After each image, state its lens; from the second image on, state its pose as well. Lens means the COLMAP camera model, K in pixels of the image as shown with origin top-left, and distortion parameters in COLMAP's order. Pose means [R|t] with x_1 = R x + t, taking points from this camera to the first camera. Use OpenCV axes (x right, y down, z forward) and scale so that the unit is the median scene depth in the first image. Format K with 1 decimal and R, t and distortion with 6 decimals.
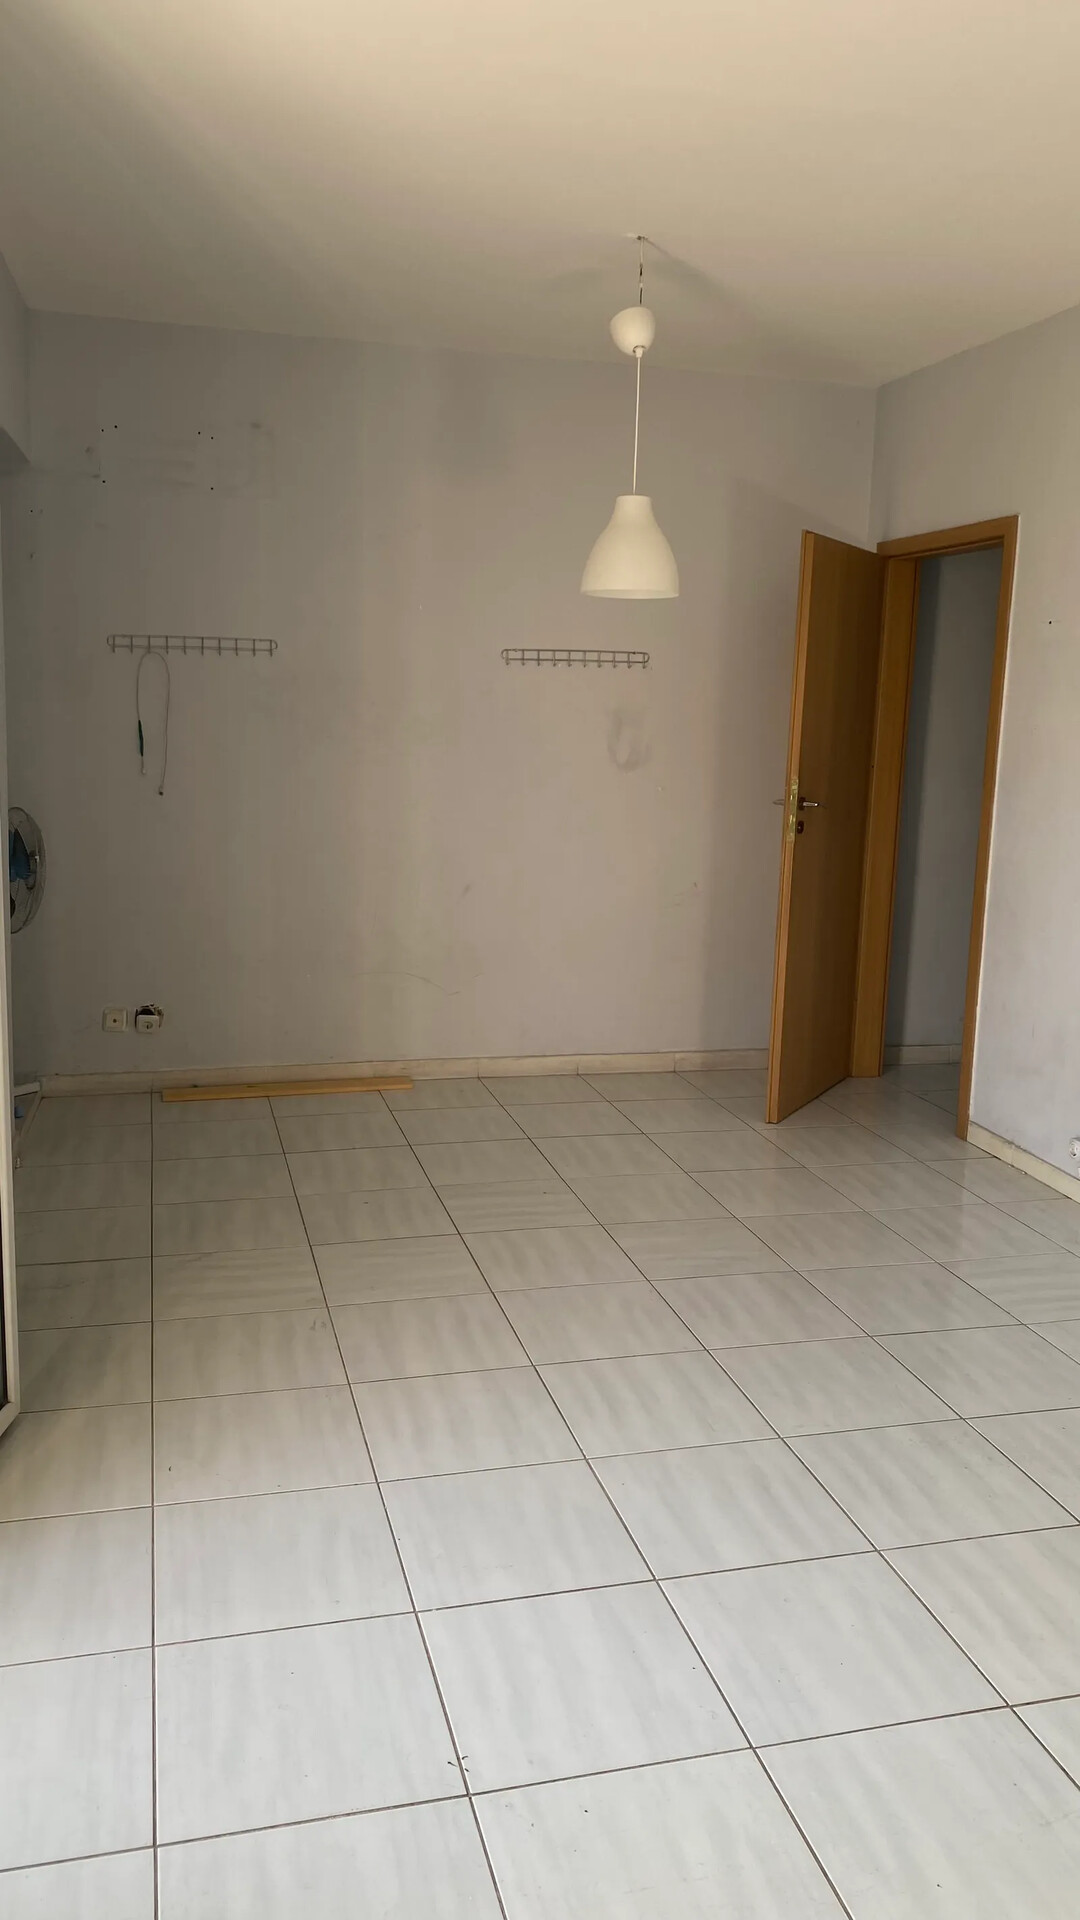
lens RADIAL K [[1463.0, 0, 540.0], [0, 1463.0, 960.0], [0, 0, 1]] dist [0.073142, 0.000058]
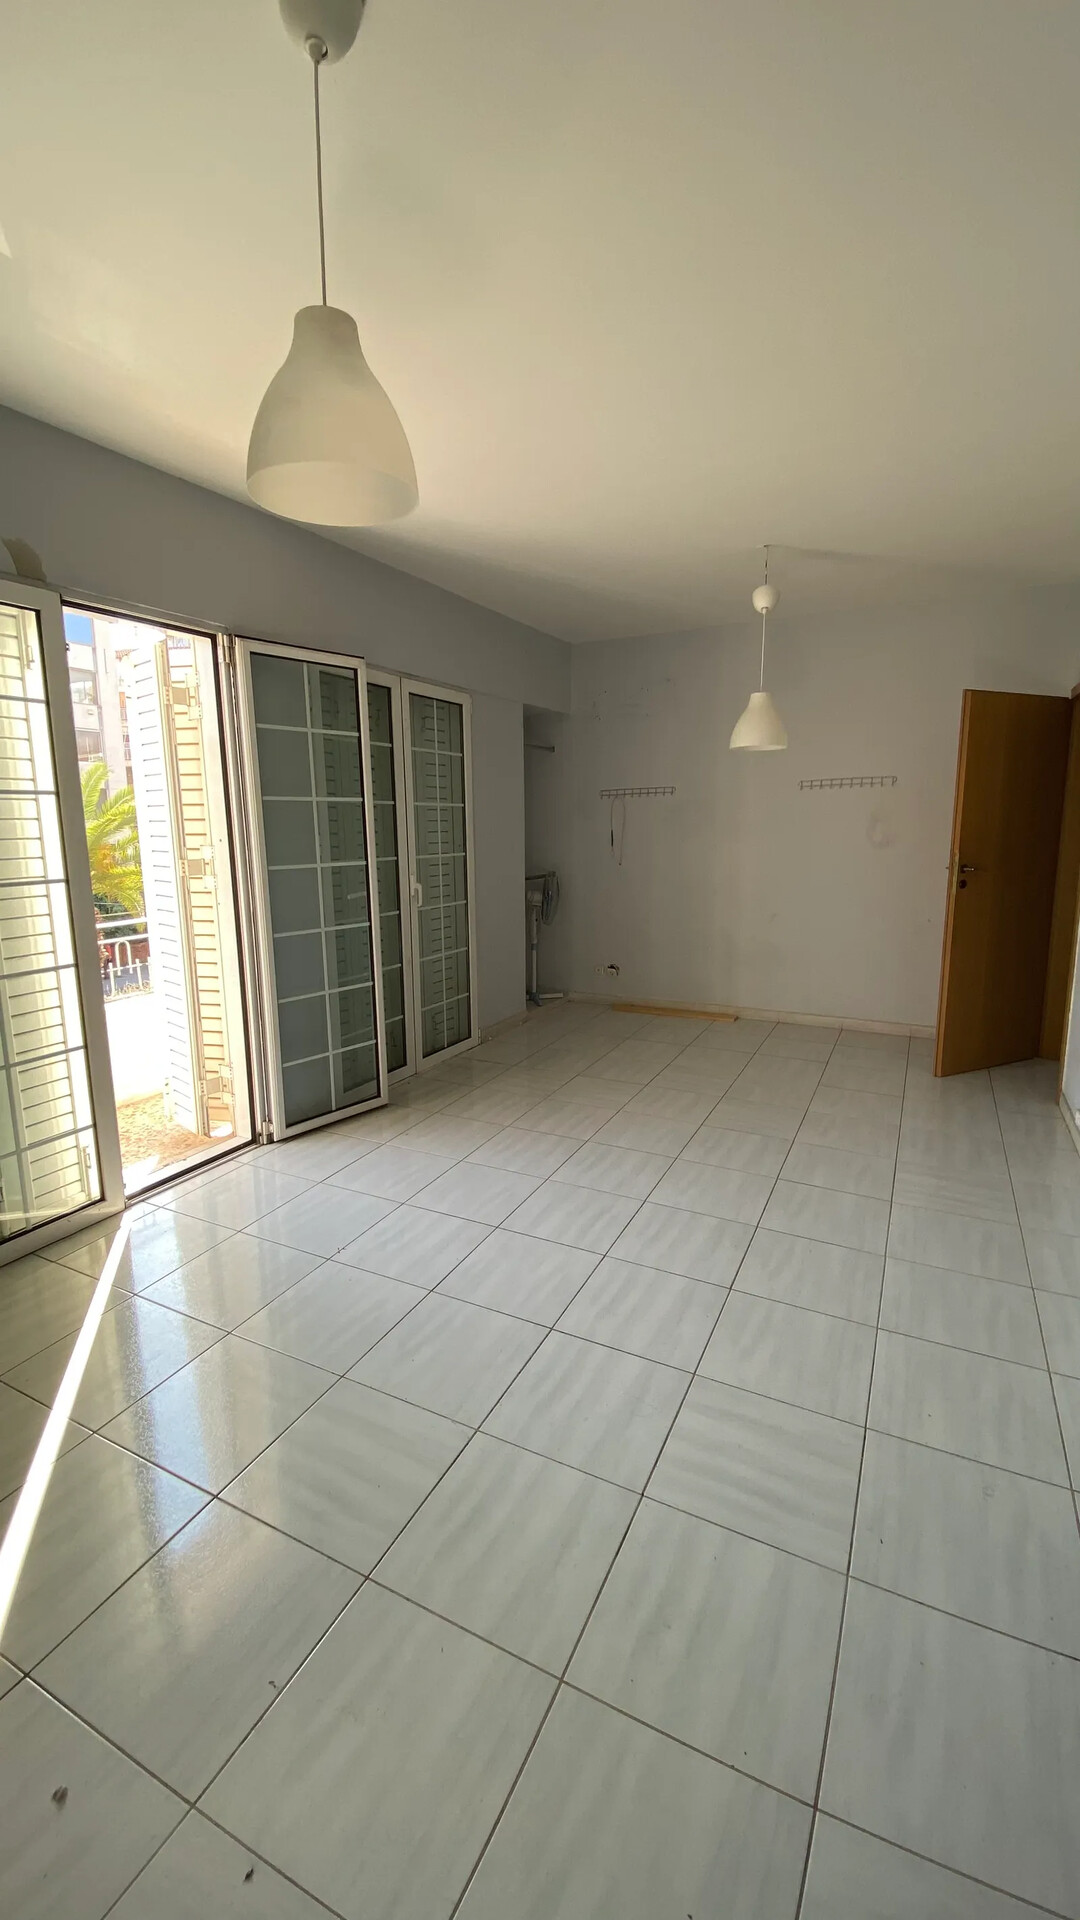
lens RADIAL K [[776.2, 0, 540.0], [0, 776.2, 960.0], [0, 0, 1]] dist [0.090319, -0.000013]
pose [[0.741140, 0.084281, -0.666039, 0.410884], [-0.086256, 0.995820, 0.030029, 0.000798], [0.665786, 0.035194, 0.745312, 0.096250]]
